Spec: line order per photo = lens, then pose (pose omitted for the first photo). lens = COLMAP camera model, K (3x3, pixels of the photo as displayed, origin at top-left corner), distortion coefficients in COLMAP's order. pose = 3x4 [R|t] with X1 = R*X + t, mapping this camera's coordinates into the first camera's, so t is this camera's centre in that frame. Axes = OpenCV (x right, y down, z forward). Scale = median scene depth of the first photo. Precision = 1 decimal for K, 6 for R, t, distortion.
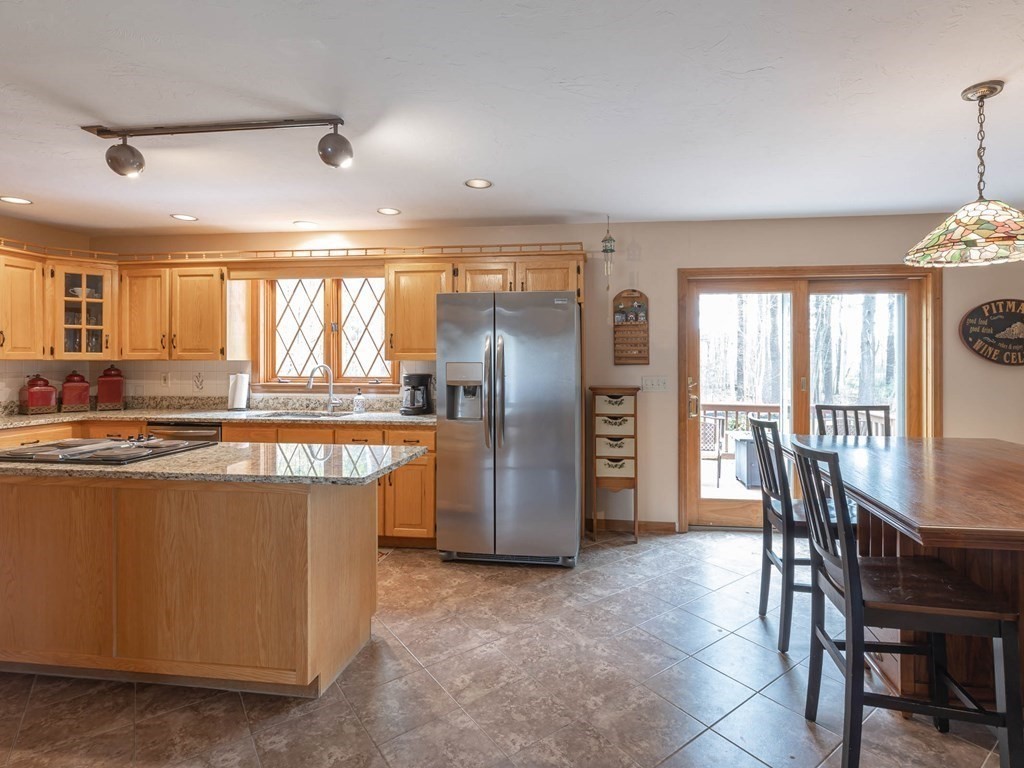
lens RADIAL K [[525.9, 0, 547.3], [0, 525.9, 359.3], [0, 0, 1]] dist [-0.000758, -0.000341]
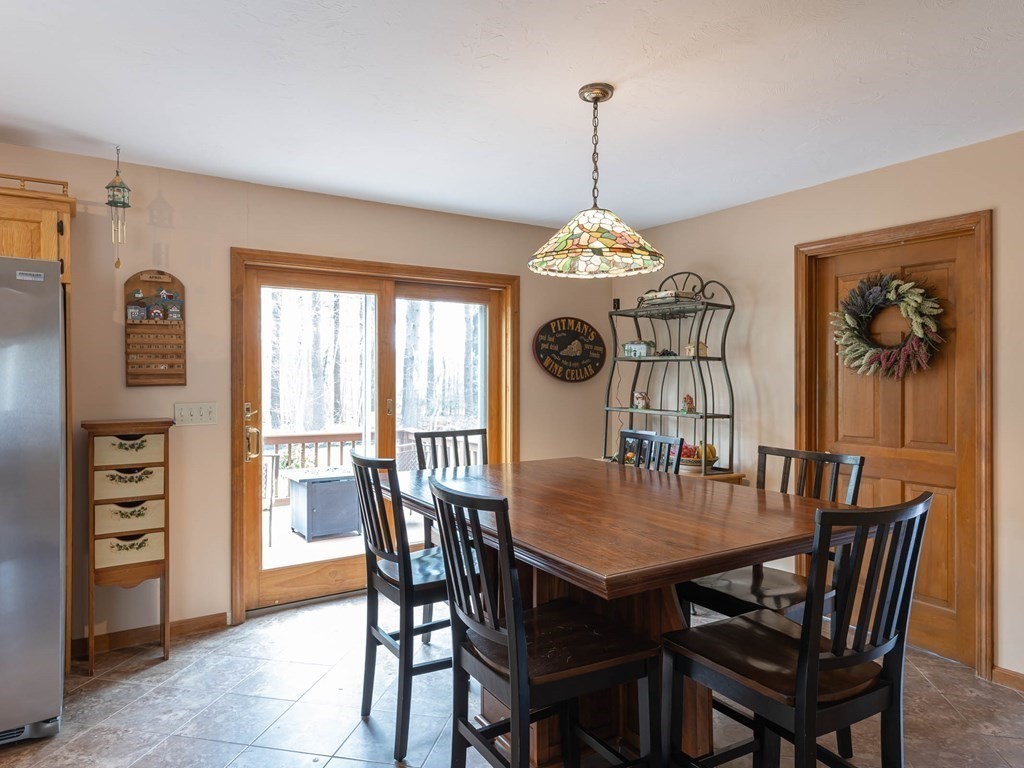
lens RADIAL K [[654.0, 0, 507.0], [0, 654.0, 374.8], [0, 0, 1]] dist [0.003795, 0.000673]
pose [[0.769677, -0.000506, 0.638433, -0.023944], [0.002289, 0.999995, -0.001967, -0.000725], [-0.638429, 0.002975, 0.769675, 0.099867]]
